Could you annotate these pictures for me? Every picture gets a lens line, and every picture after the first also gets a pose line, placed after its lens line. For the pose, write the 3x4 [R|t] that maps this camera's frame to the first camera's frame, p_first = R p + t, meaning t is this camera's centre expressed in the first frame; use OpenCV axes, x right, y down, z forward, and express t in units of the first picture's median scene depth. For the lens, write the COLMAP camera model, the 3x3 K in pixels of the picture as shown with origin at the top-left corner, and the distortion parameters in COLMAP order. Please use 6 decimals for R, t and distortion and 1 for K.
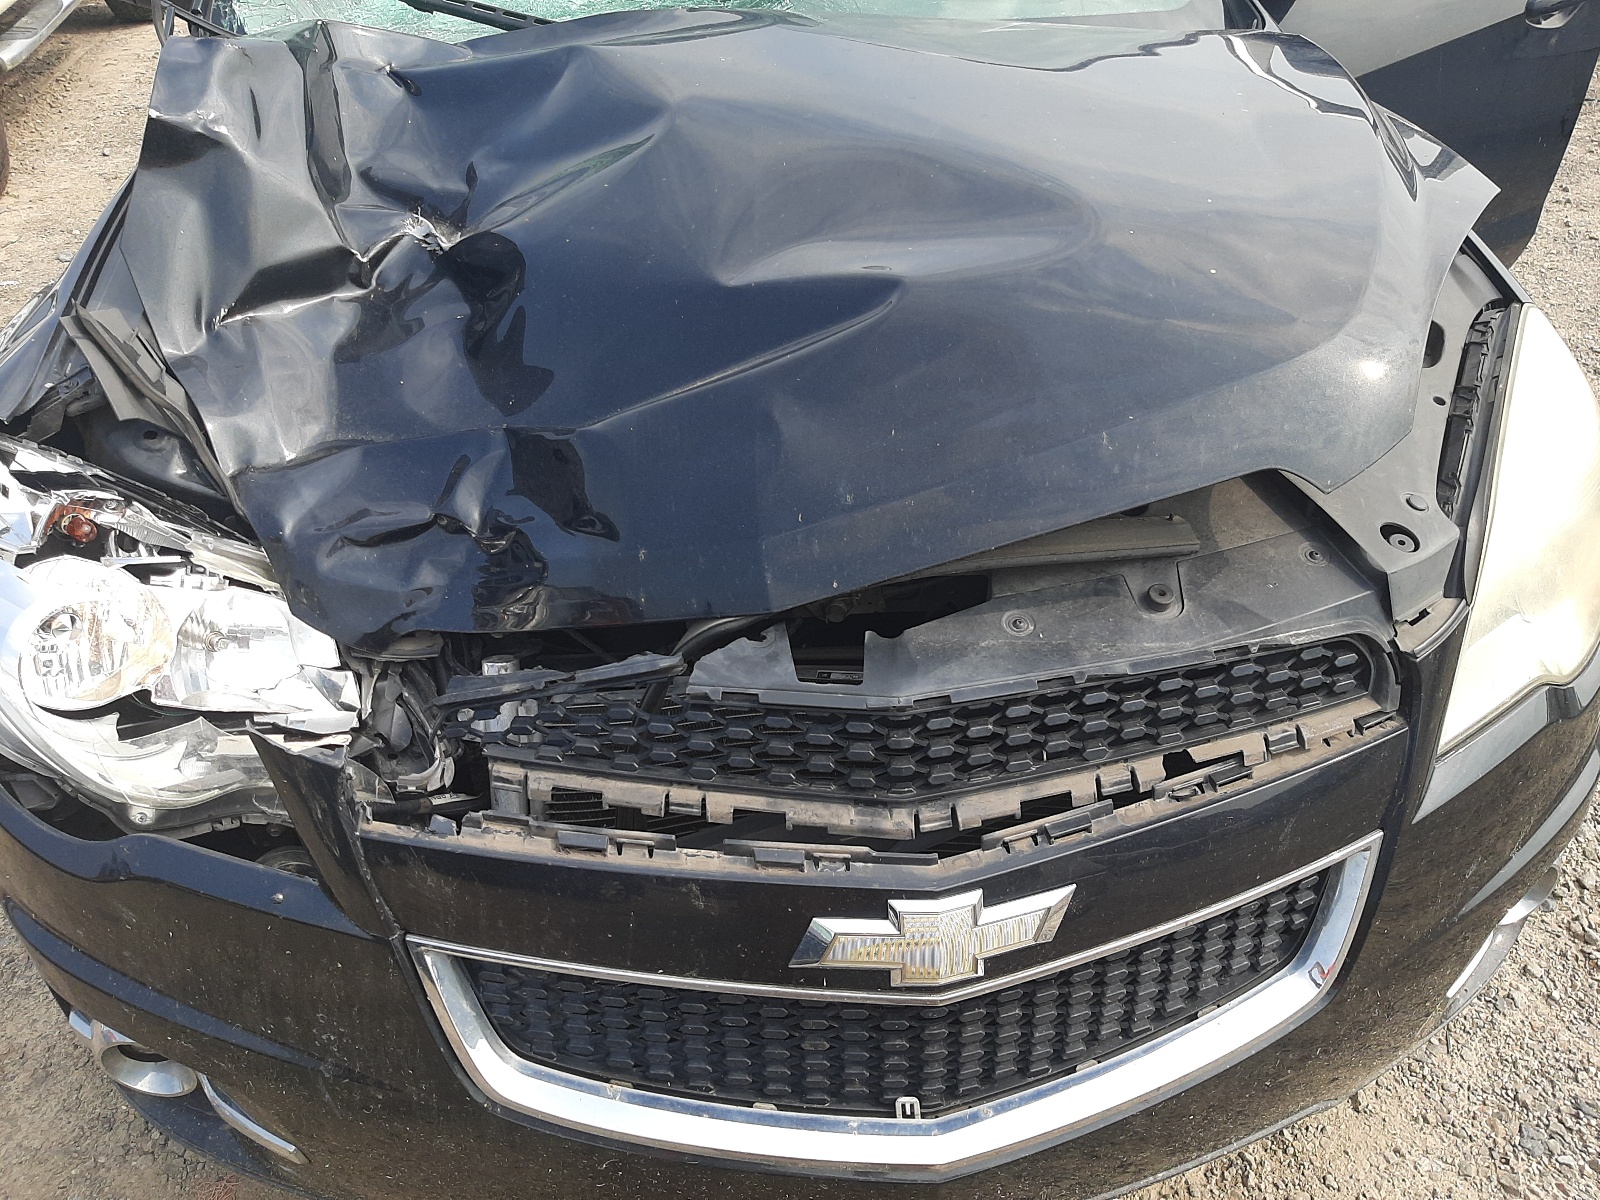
lens RADIAL K [[1223.8, 0, 802.7], [0, 1223.8, 603.2], [0, 0, 1]] dist [0.022403, -0.055490]
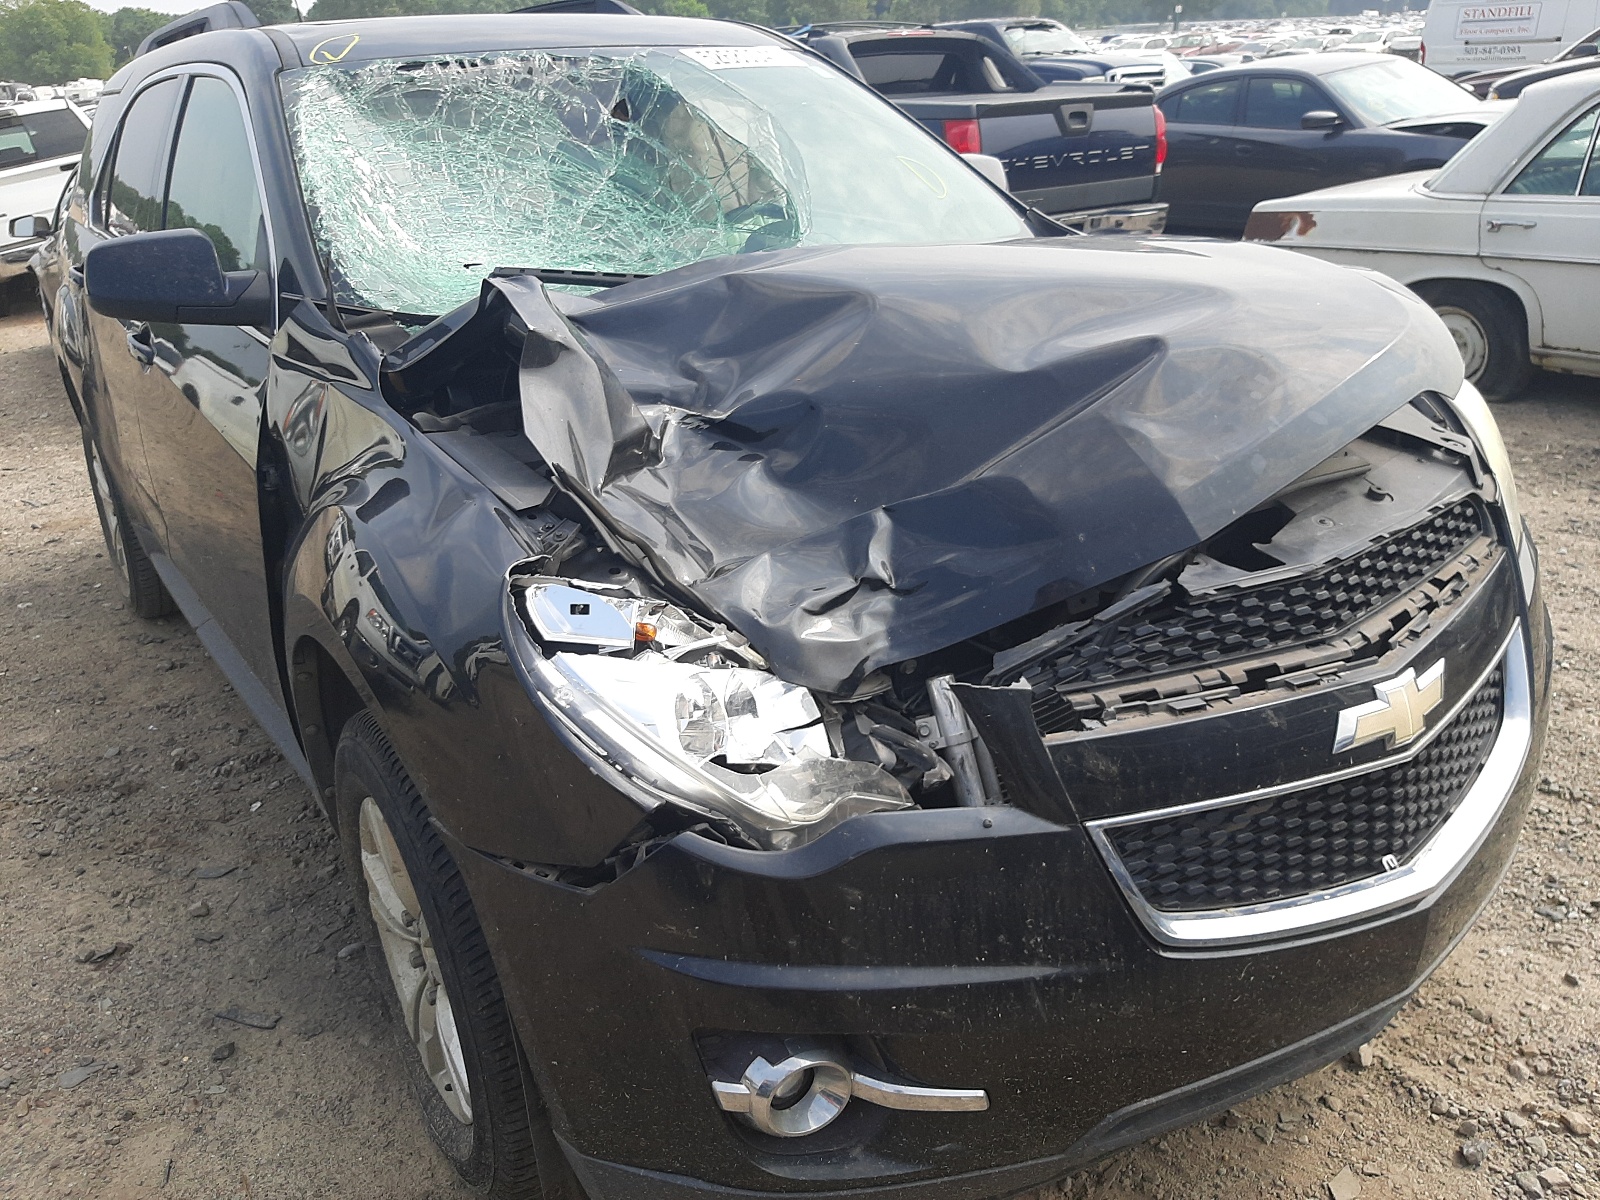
lens RADIAL K [[1223.8, 0, 794.0], [0, 1223.8, 603.1], [0, 0, 1]] dist [0.022403, -0.055490]
pose [[0.897089, -0.207594, 0.390046, -1.047718], [0.302223, 0.932249, -0.198930, 0.219233], [-0.322323, 0.296339, 0.899050, -0.122007]]
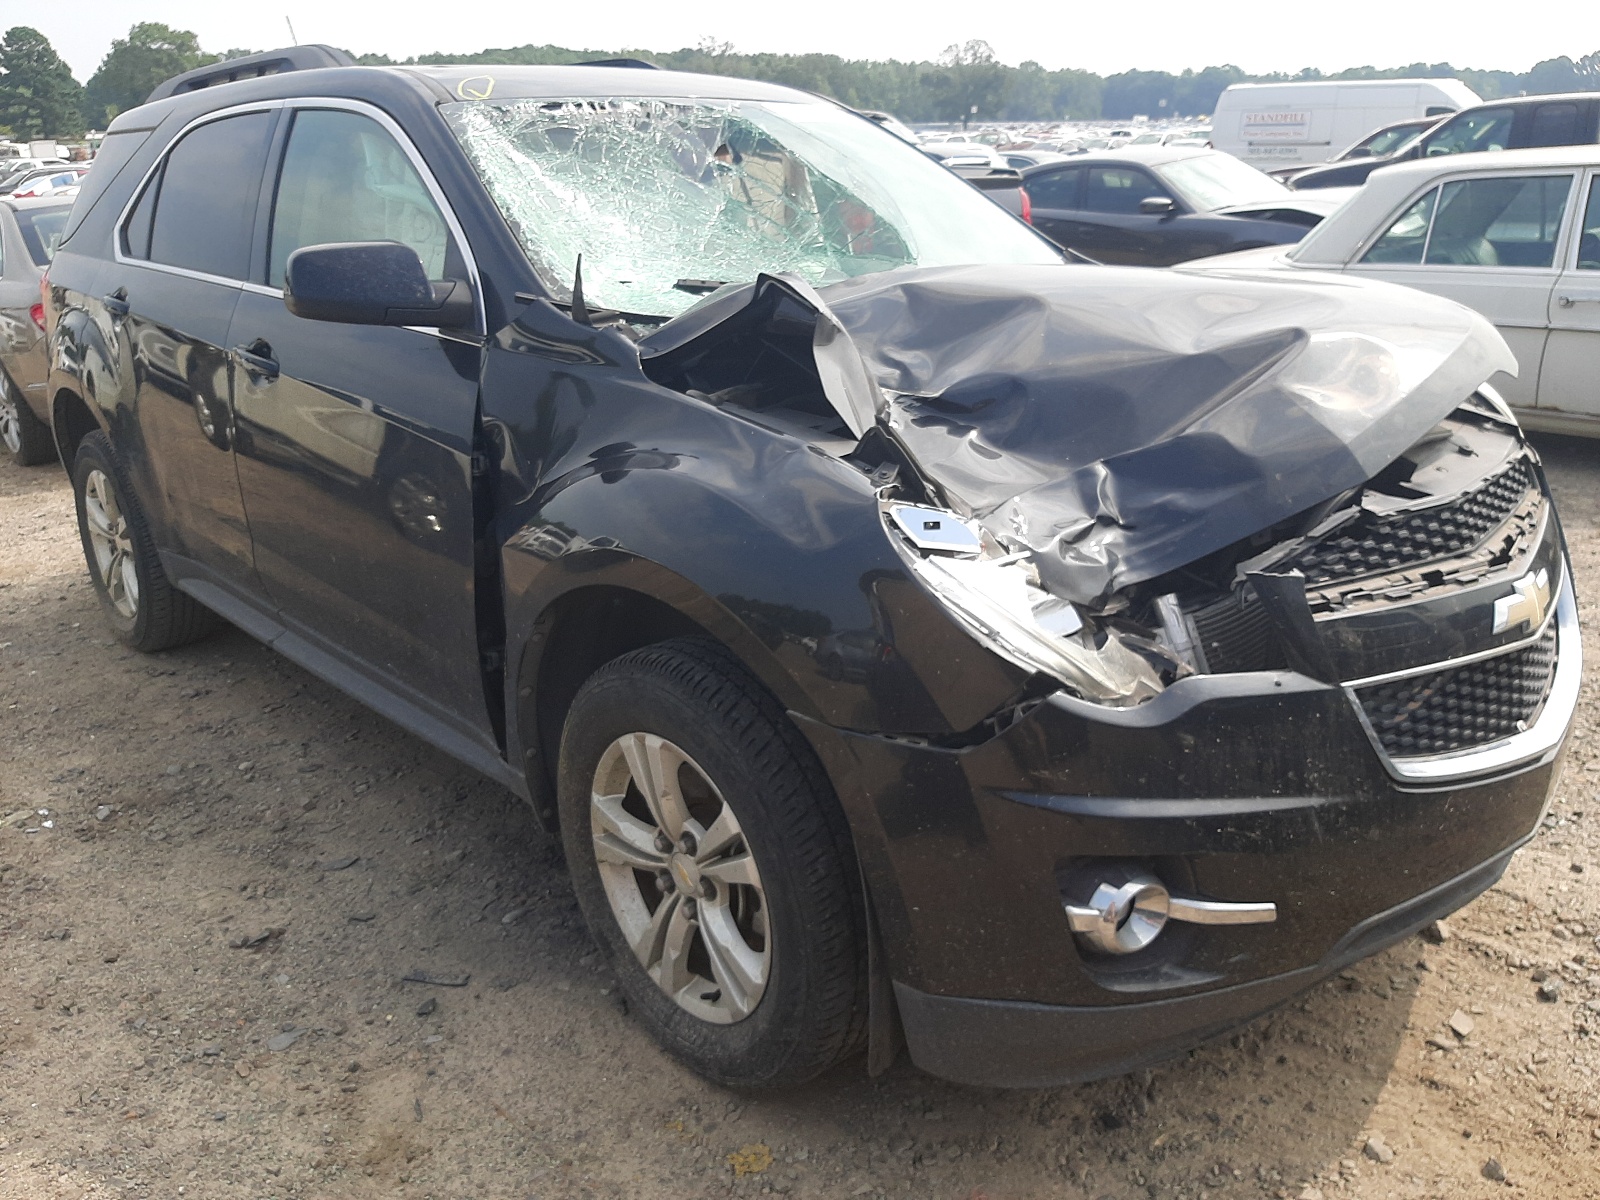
lens RADIAL K [[1223.8, 0, 790.9], [0, 1223.8, 600.6], [0, 0, 1]] dist [0.022403, -0.055490]
pose [[0.826273, -0.200055, 0.526546, -1.756594], [0.354753, 0.910935, -0.210591, 0.253942], [-0.437519, 0.360799, 0.823651, -0.060800]]
